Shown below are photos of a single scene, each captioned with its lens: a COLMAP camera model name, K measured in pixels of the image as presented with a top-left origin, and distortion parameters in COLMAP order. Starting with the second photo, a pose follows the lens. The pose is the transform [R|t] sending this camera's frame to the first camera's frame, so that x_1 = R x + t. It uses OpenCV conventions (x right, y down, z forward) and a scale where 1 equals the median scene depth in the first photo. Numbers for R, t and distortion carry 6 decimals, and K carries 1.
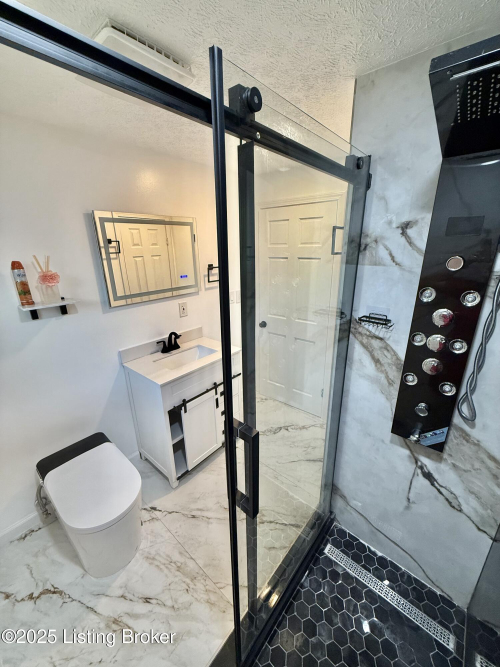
lens RADIAL K [[265.6, 0, 250.0], [0, 265.6, 333.5], [0, 0, 1]] dist [-0.004462, 0.000520]
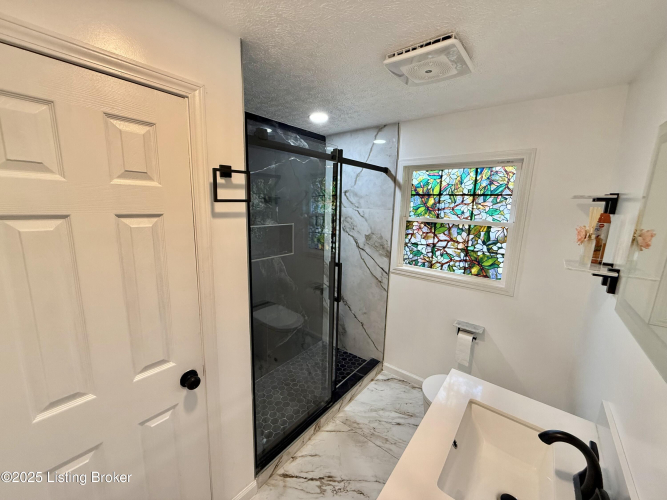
lens RADIAL K [[265.6, 0, 331.3], [0, 265.6, 251.2], [0, 0, 1]] dist [-0.004462, 0.000520]
pose [[-0.999404, -0.009155, -0.033296, 0.035491], [-0.024191, 0.873691, 0.485879, -0.370095], [0.024642, 0.486394, -0.873392, 1.153776]]
